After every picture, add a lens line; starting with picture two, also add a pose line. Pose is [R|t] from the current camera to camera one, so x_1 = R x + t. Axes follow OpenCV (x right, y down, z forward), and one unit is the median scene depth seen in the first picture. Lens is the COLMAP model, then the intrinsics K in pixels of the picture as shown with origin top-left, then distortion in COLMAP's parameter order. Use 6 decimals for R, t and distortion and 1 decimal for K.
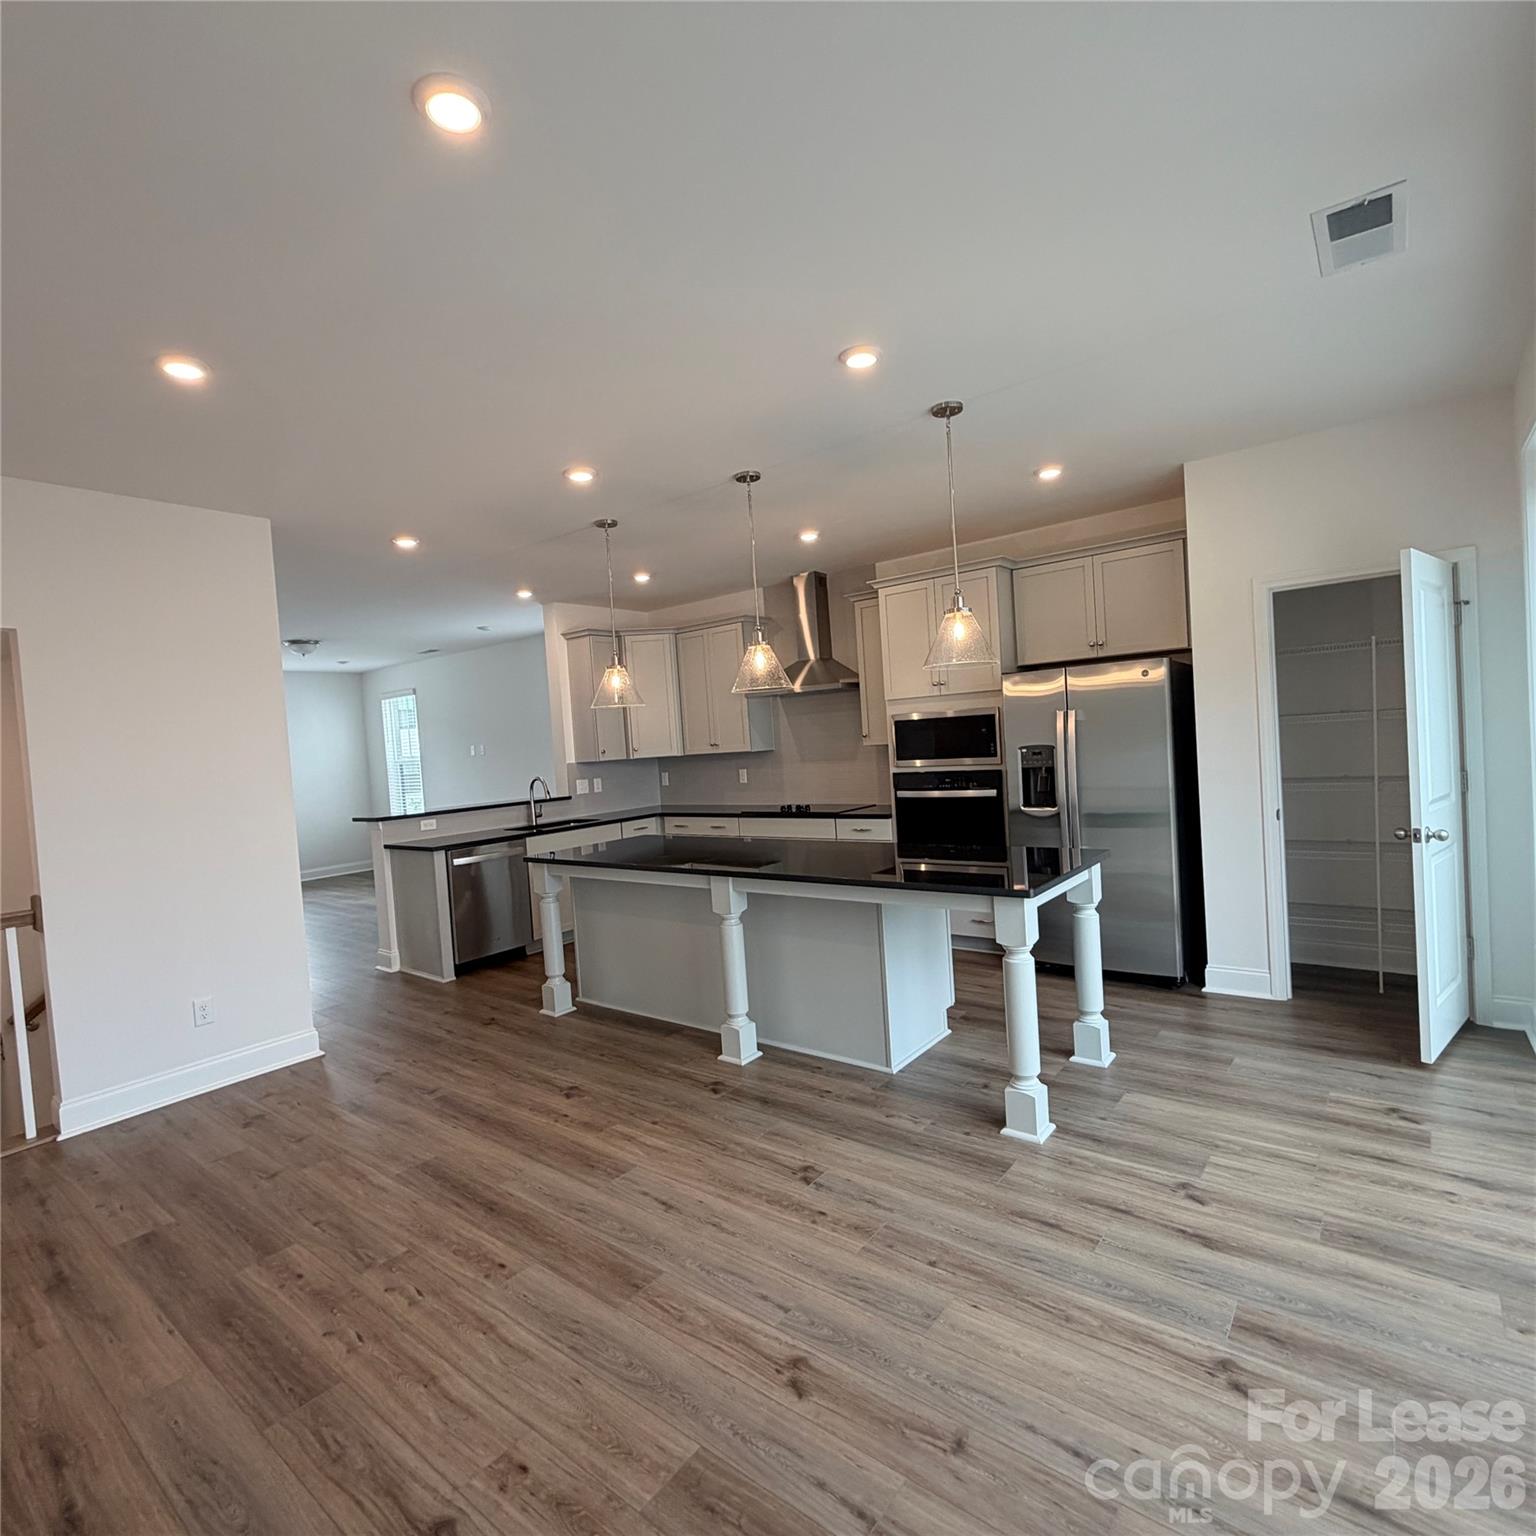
lens RADIAL K [[814.9, 0, 765.3], [0, 814.9, 767.6], [0, 0, 1]] dist [-0.002031, 0.000665]
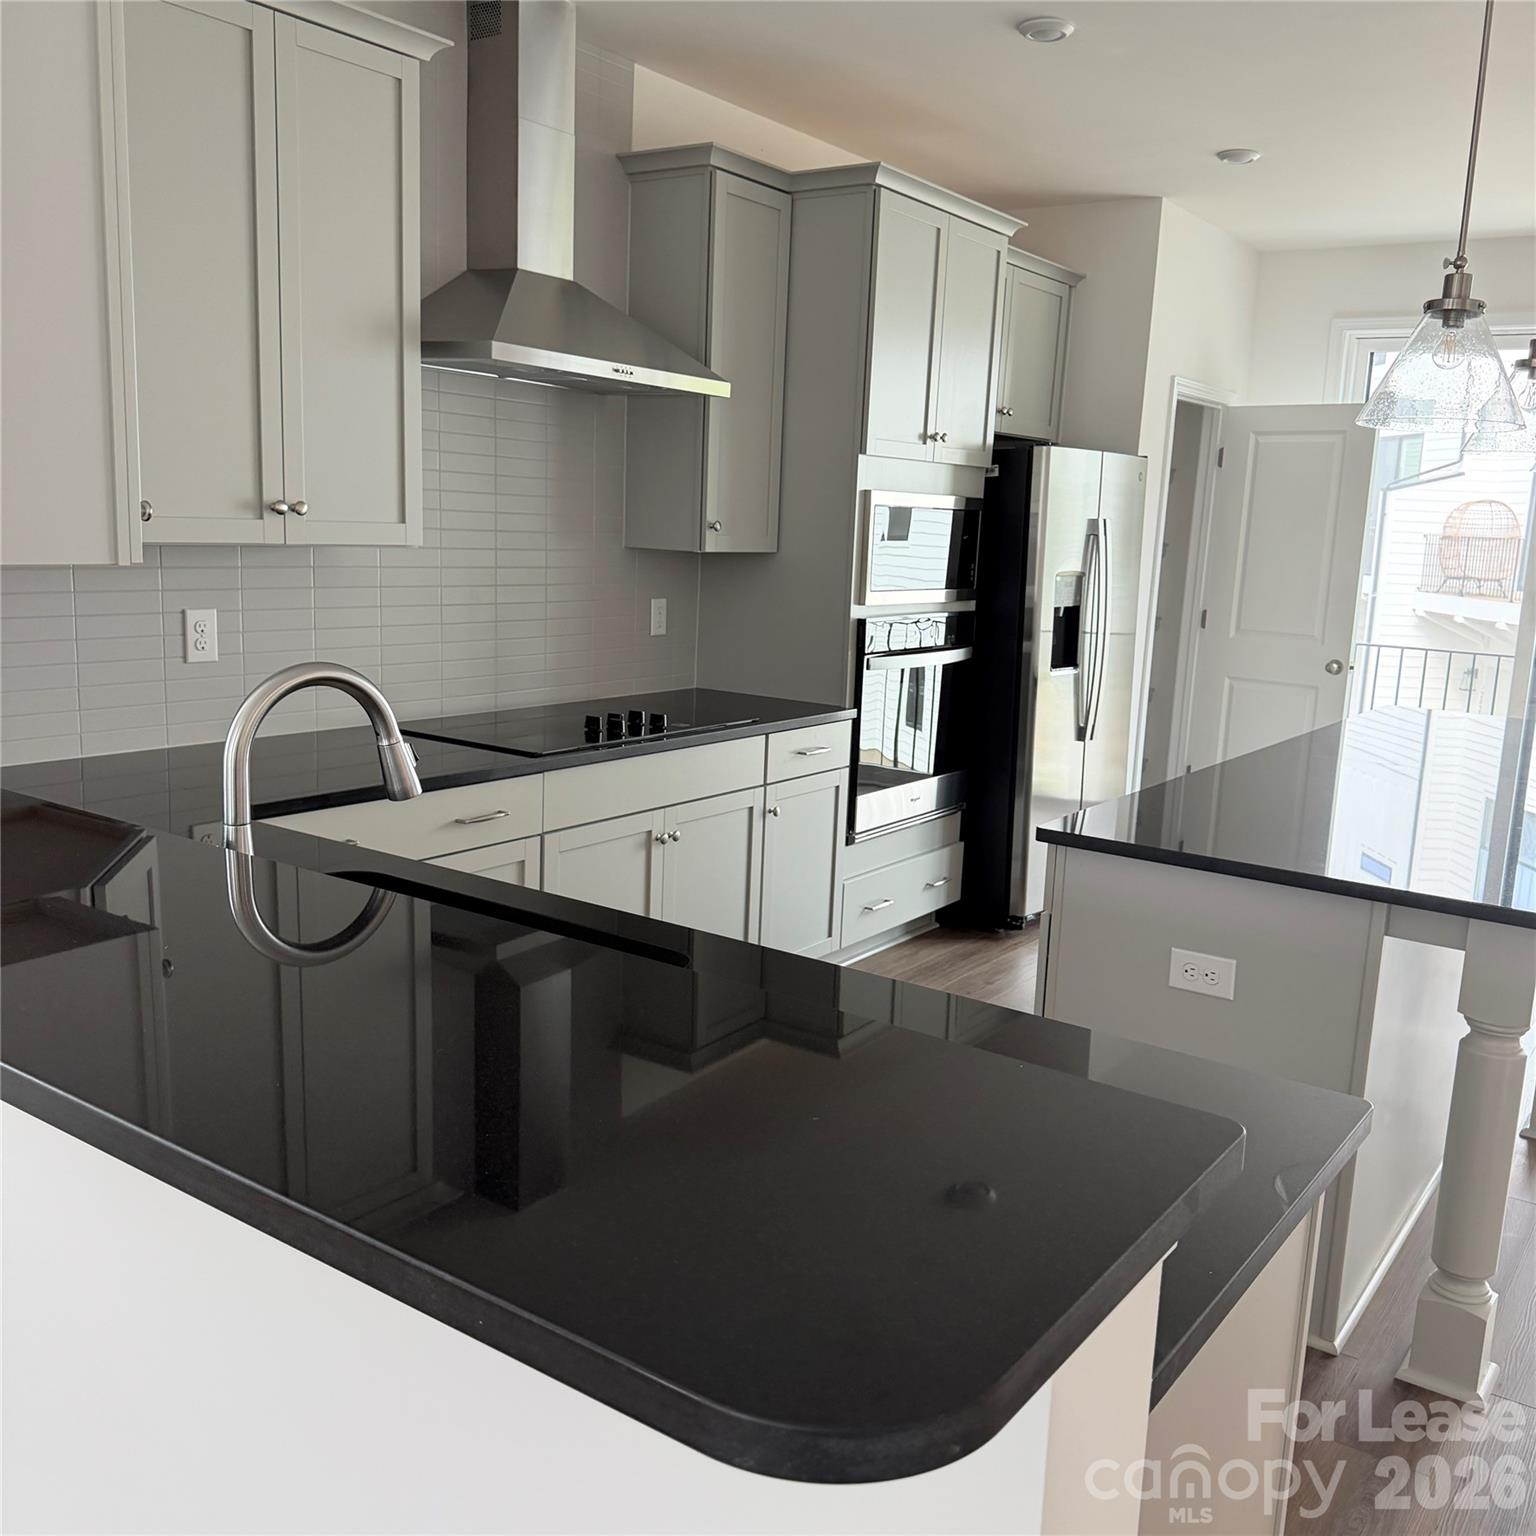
lens RADIAL K [[1425.3, 0, 771.5], [0, 1425.3, 784.4], [0, 0, 1]] dist [0.112171, -0.196972]
pose [[-0.057084, -0.124508, 0.990575, -0.765061], [-0.004268, 0.992214, 0.124468, -0.000743], [-0.998360, 0.002877, -0.057171, 1.287239]]
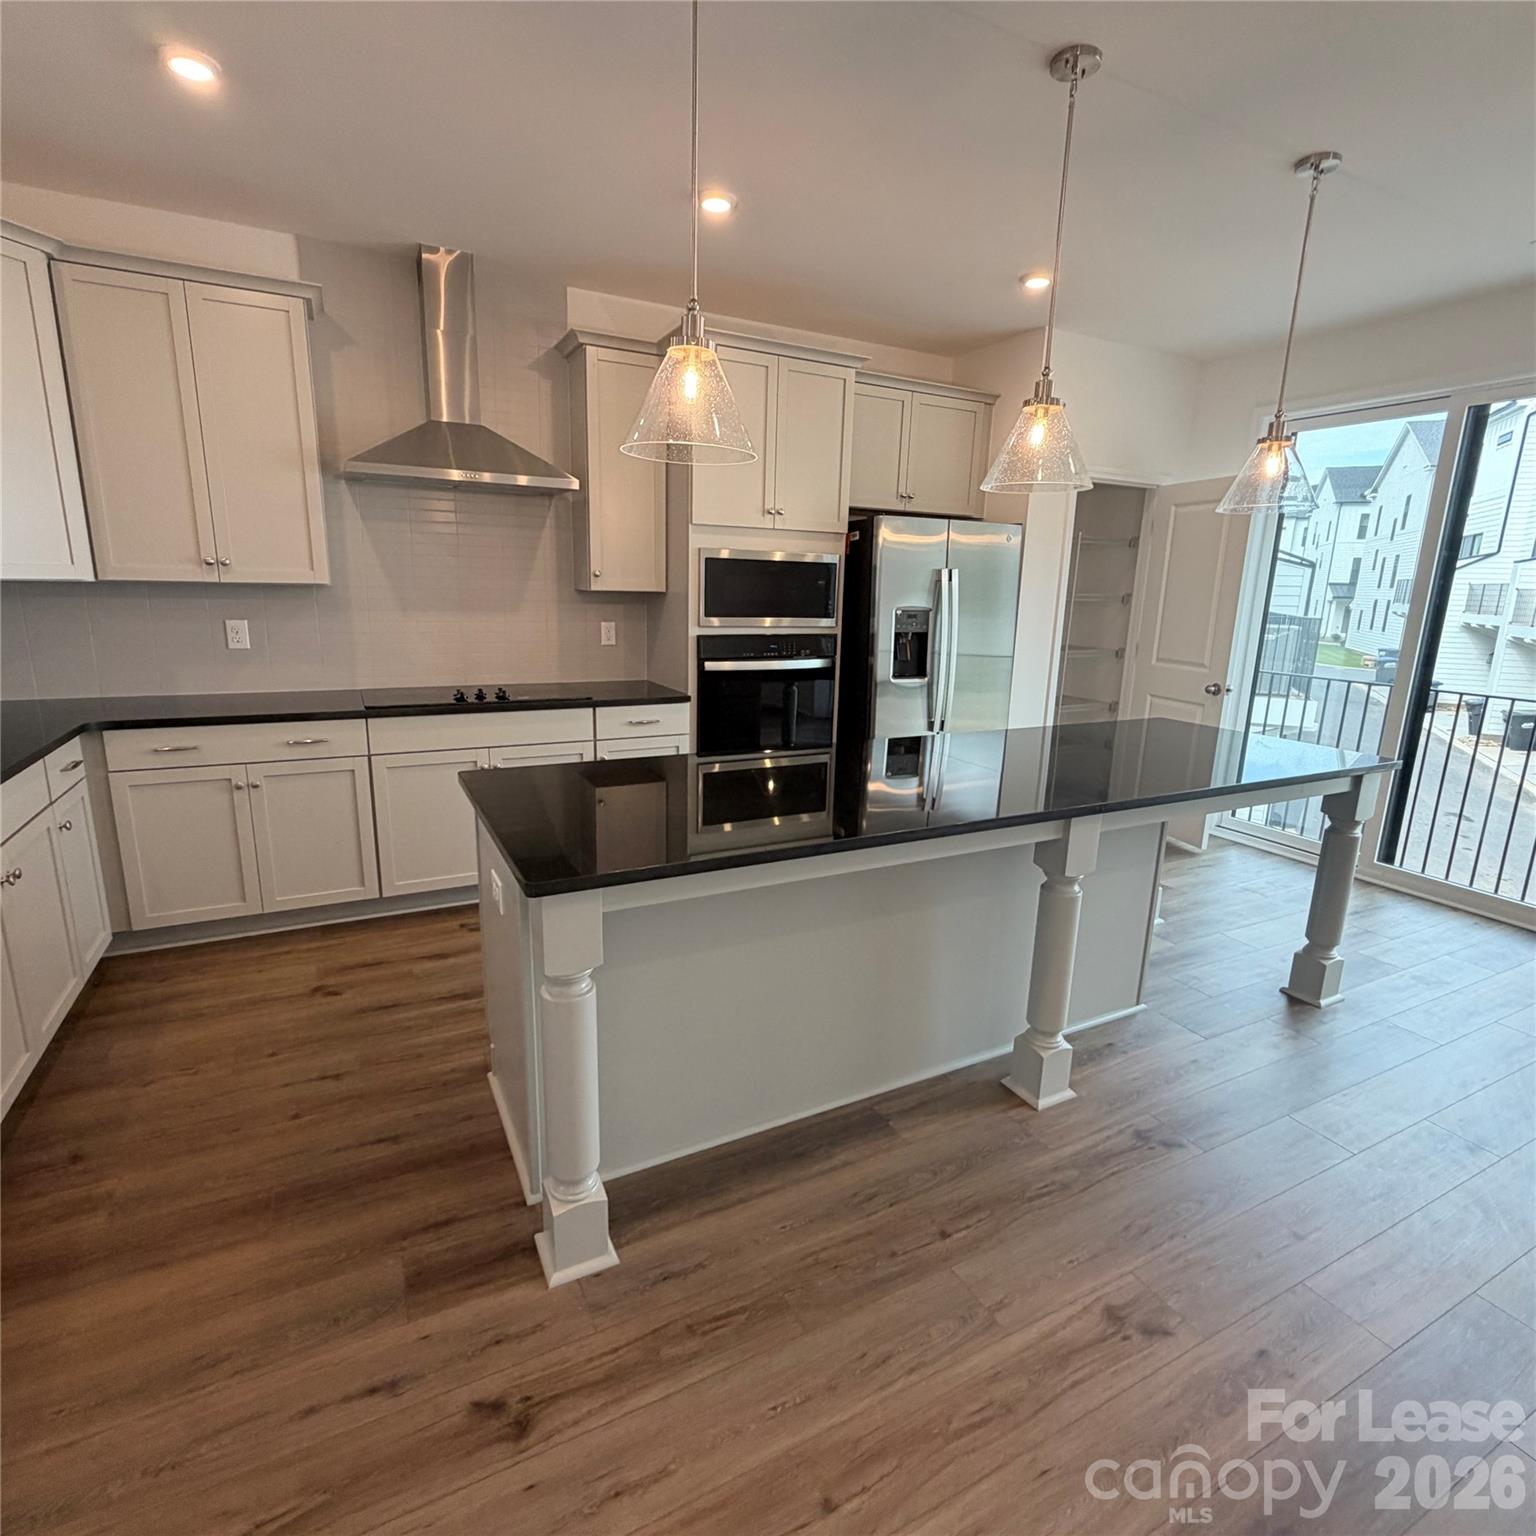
lens RADIAL K [[814.9, 0, 765.3], [0, 814.9, 767.6], [0, 0, 1]] dist [-0.002031, 0.000665]
pose [[0.408557, -0.127211, 0.903824, -0.531029], [-0.020428, 0.988717, 0.148393, 0.016318], [-0.912504, -0.079090, 0.401349, 0.778843]]
